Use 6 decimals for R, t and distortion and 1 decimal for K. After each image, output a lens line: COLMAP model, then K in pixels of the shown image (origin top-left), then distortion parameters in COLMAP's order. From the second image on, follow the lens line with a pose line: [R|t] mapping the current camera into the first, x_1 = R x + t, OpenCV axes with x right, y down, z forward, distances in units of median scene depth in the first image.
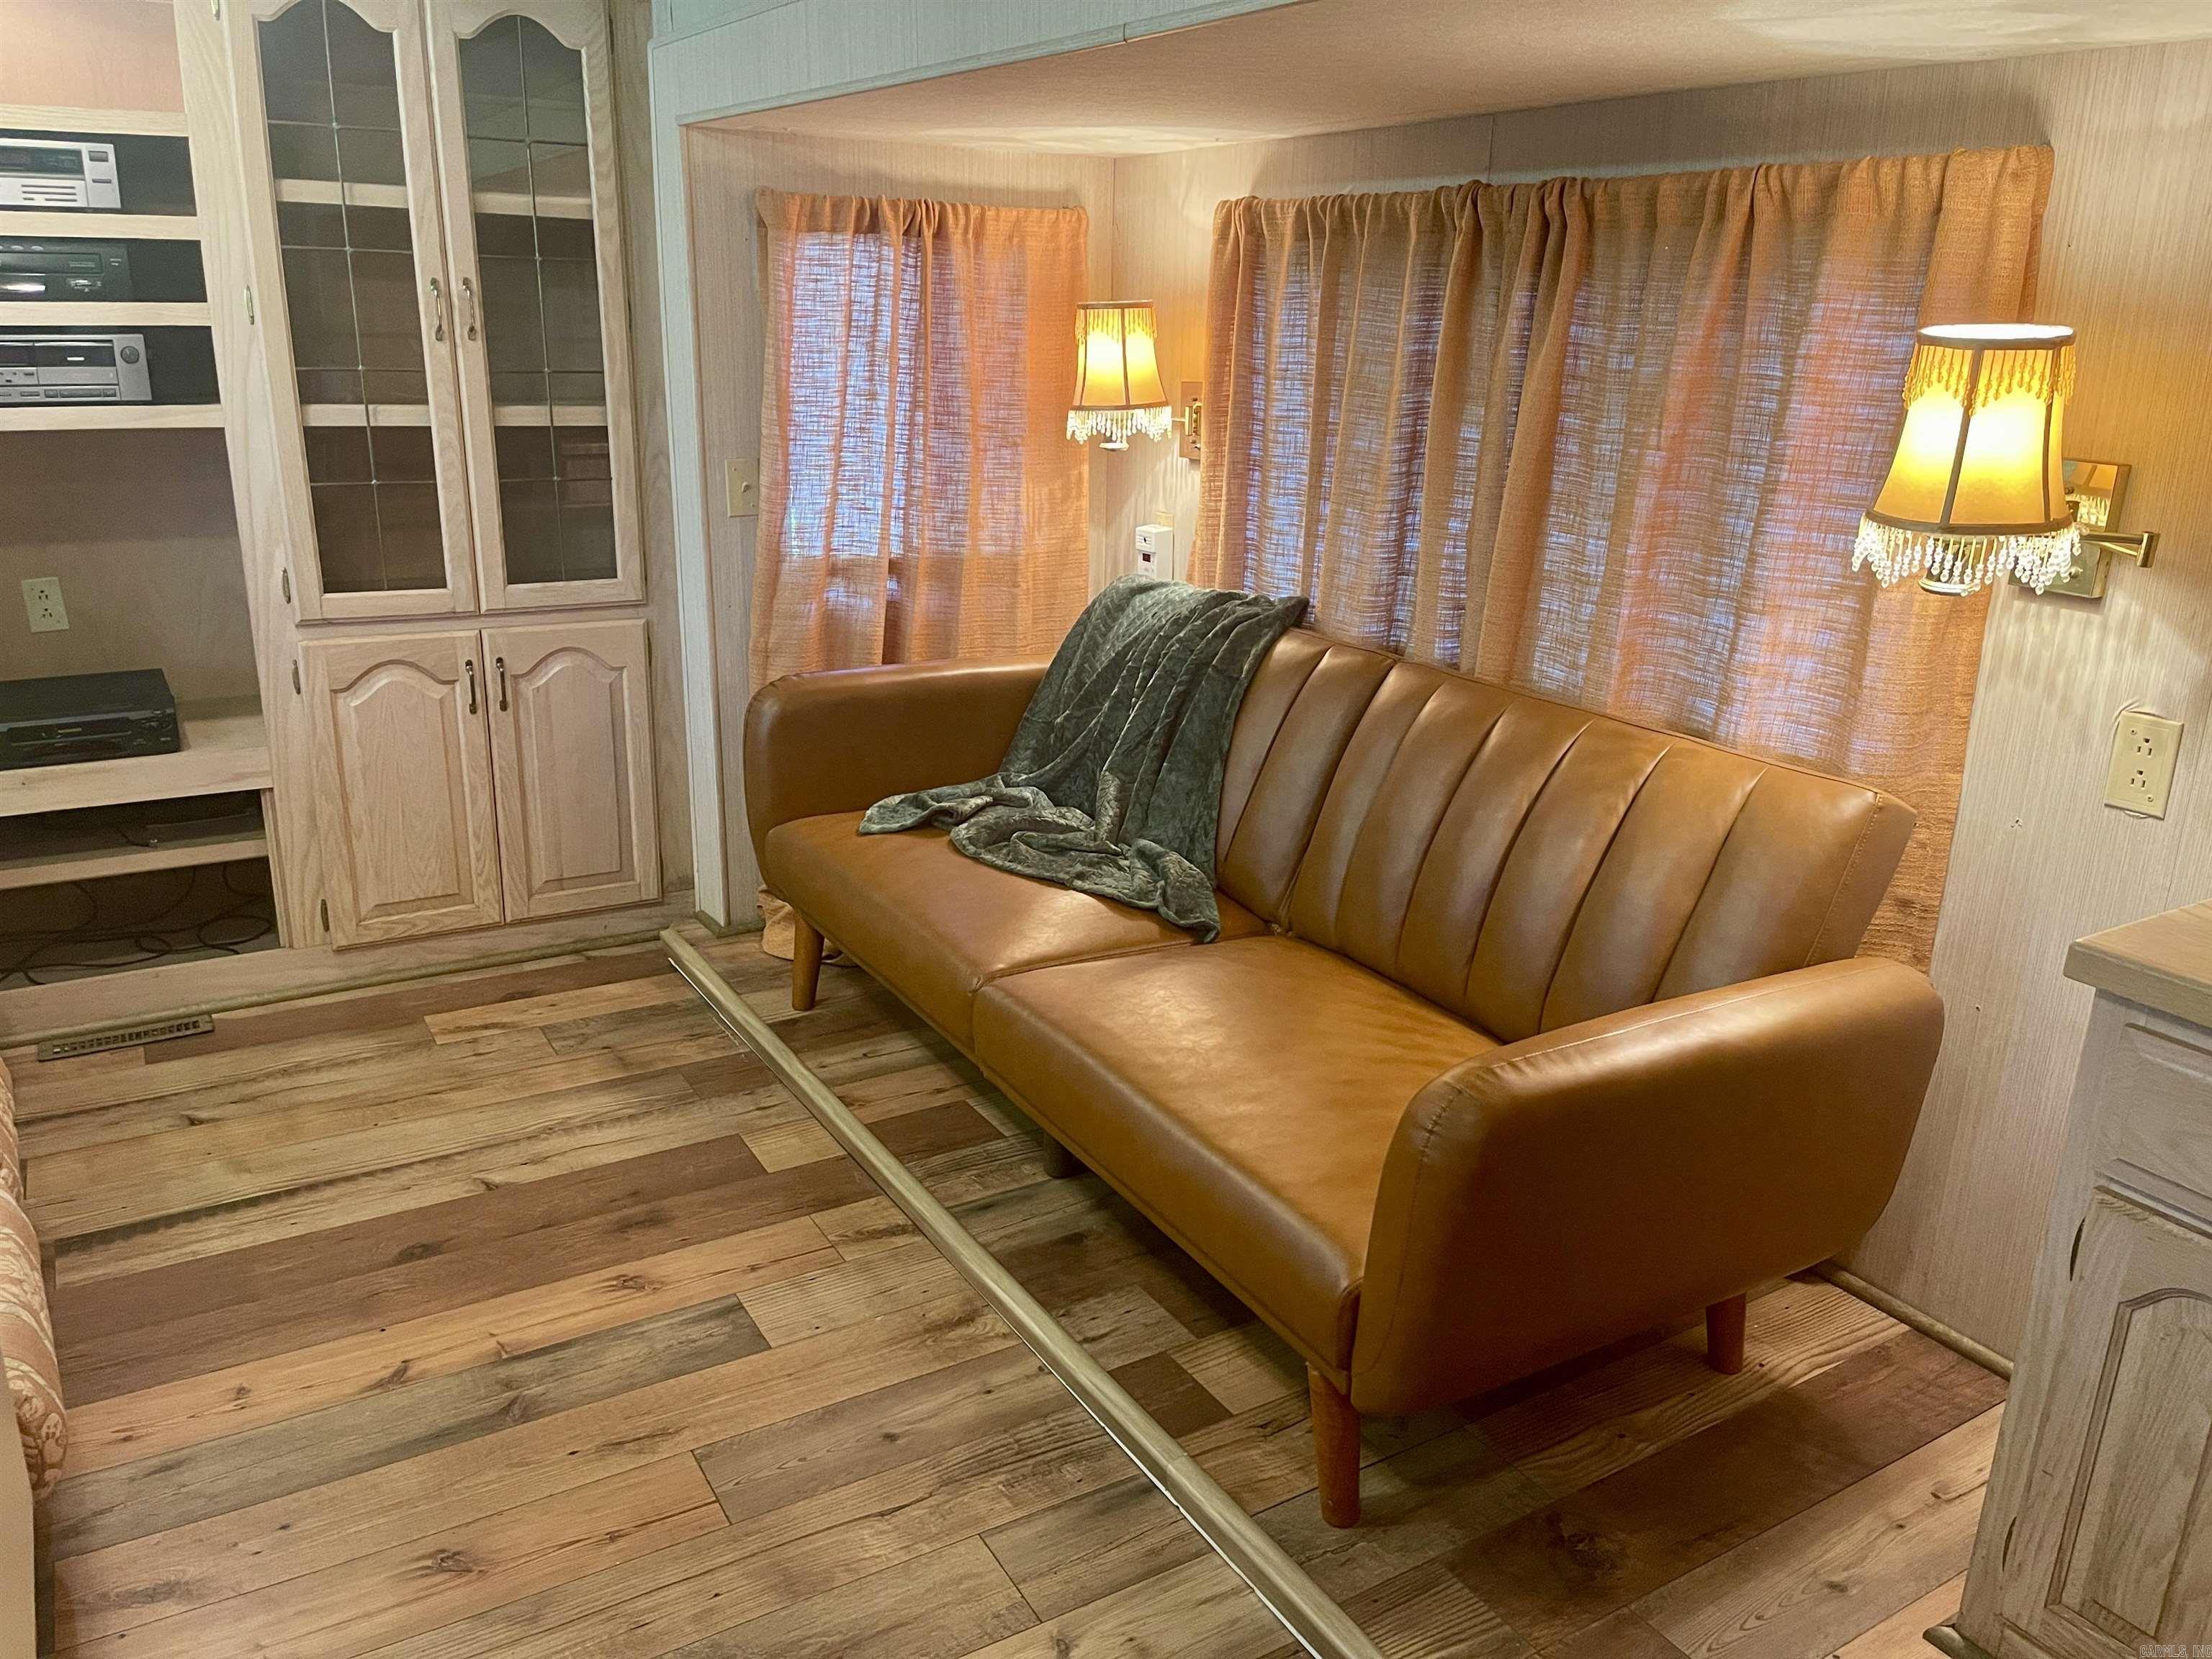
lens RADIAL K [[1652.5, 0, 1106.0], [0, 1652.5, 829.5], [0, 0, 1]] dist [0.083778, -0.110649]
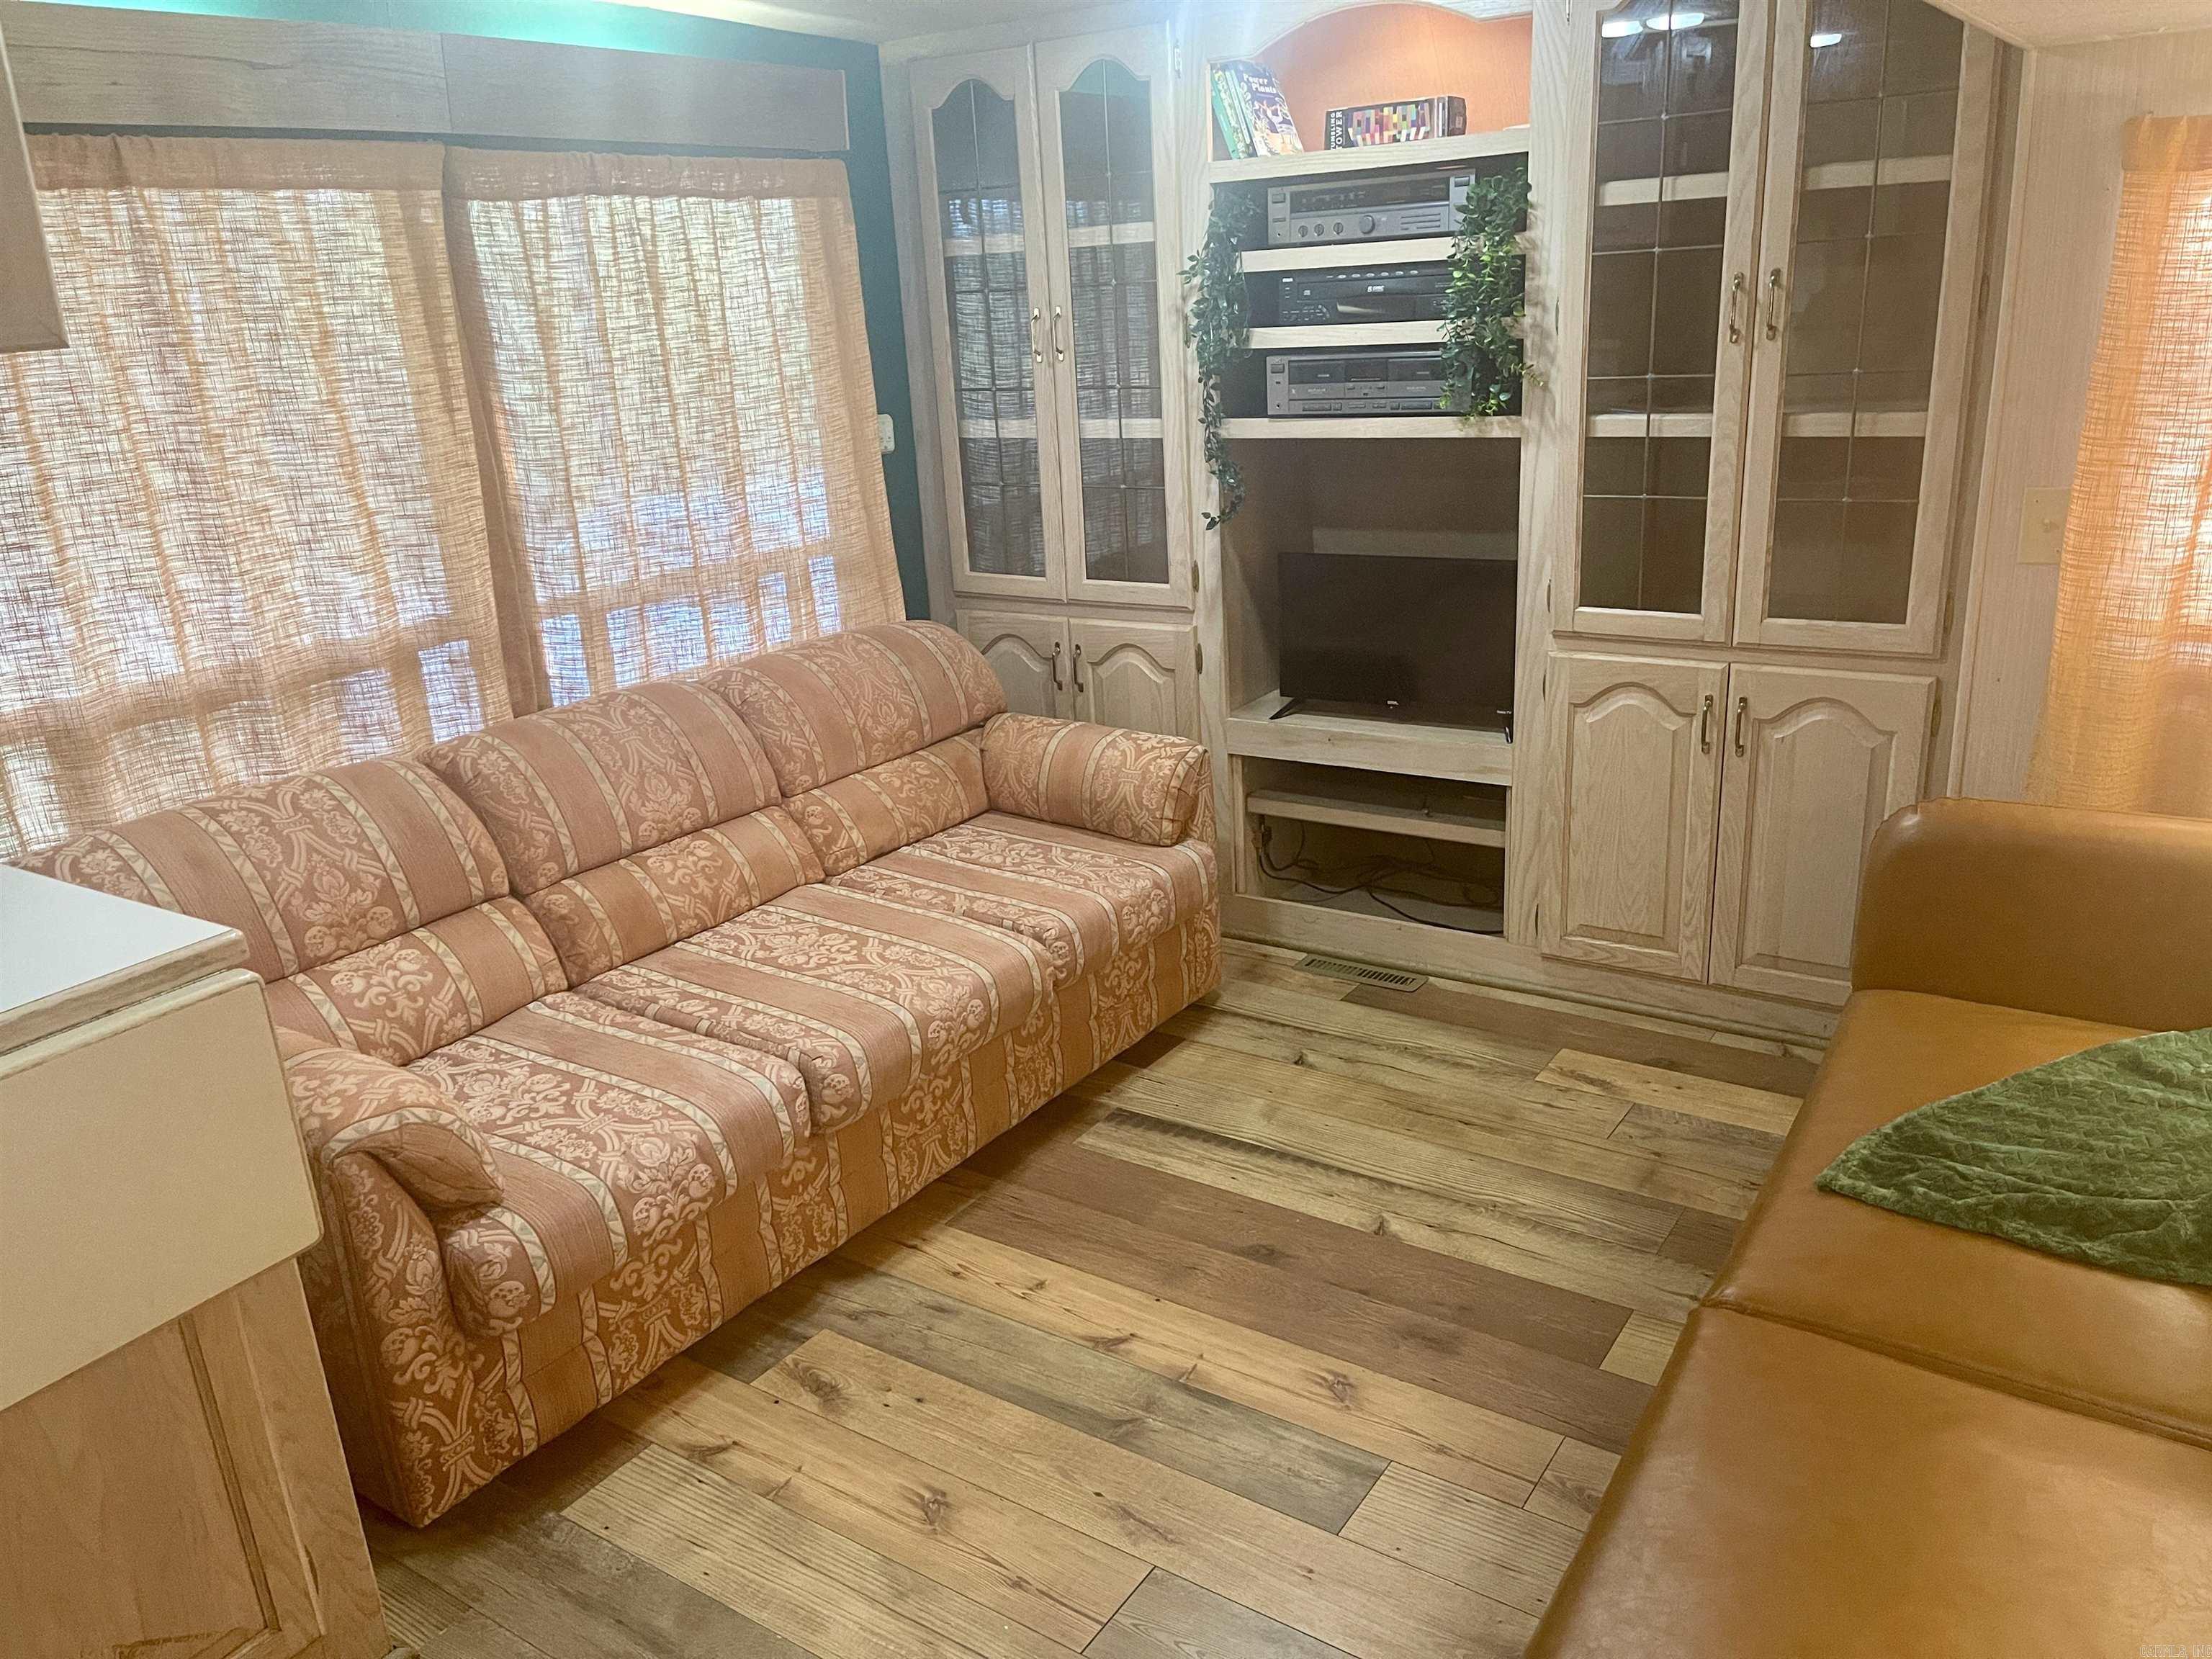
lens RADIAL K [[1660.3, 0, 1106.4], [0, 1660.3, 835.2], [0, 0, 1]] dist [0.066987, -0.097537]
pose [[0.422189, 0.240379, -0.874056, 0.346866], [-0.204117, 0.964649, 0.166700, -0.133888], [0.883229, 0.108031, 0.456329, 0.364533]]
